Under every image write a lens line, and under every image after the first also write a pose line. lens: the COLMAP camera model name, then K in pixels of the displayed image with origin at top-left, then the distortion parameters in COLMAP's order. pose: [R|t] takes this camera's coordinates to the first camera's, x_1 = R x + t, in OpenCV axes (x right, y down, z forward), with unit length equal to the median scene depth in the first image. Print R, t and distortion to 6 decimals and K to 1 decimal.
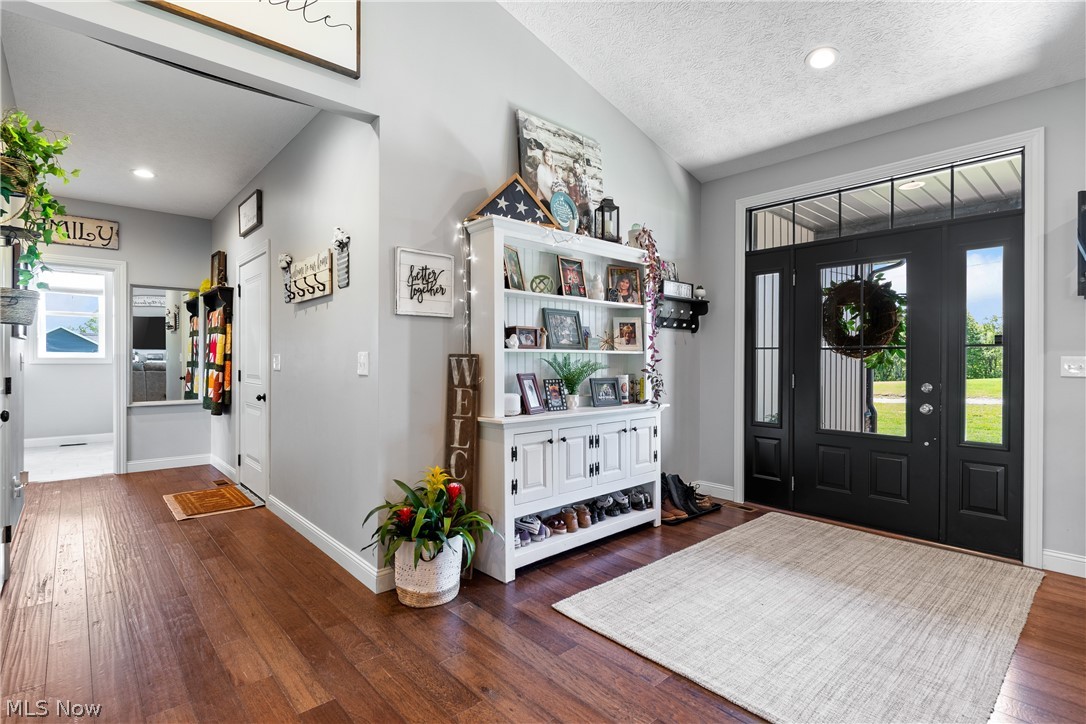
lens RADIAL K [[514.7, 0, 536.5], [0, 514.7, 362.8], [0, 0, 1]] dist [0.001350, -0.004235]
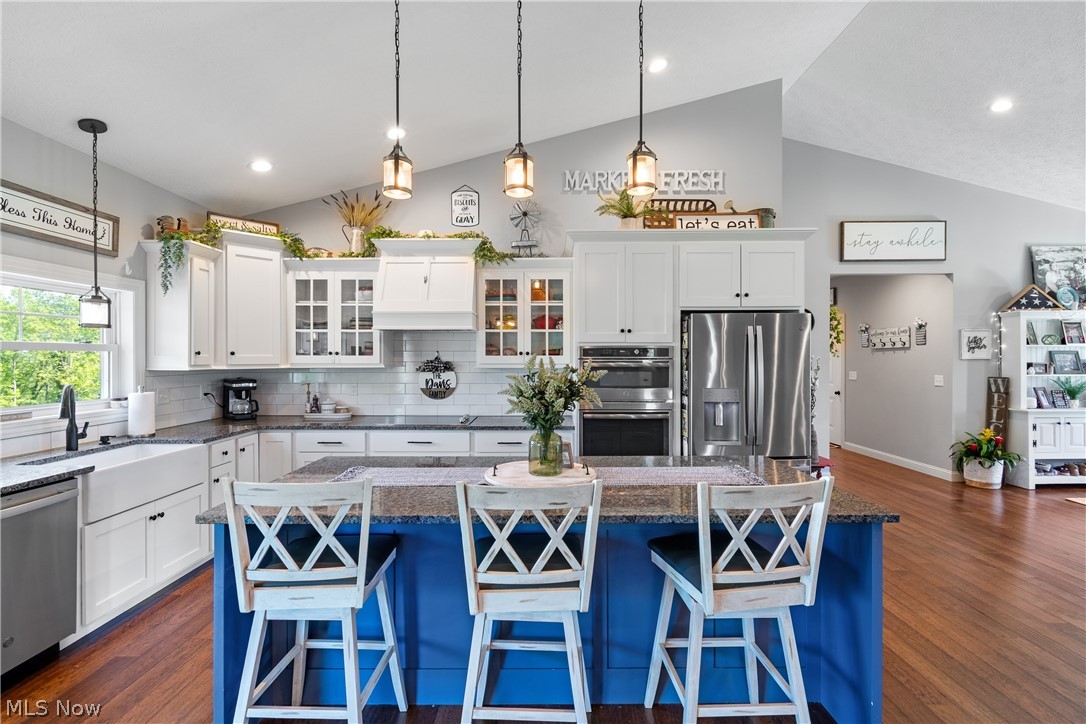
lens RADIAL K [[486.0, 0, 537.2], [0, 486.0, 359.7], [0, 0, 1]] dist [0.001559, -0.001255]
pose [[0.751738, -0.000925, -0.659461, -0.218982], [-0.000133, 0.999999, -0.001554, -0.074033], [0.659462, 0.001256, 0.751737, -1.495755]]
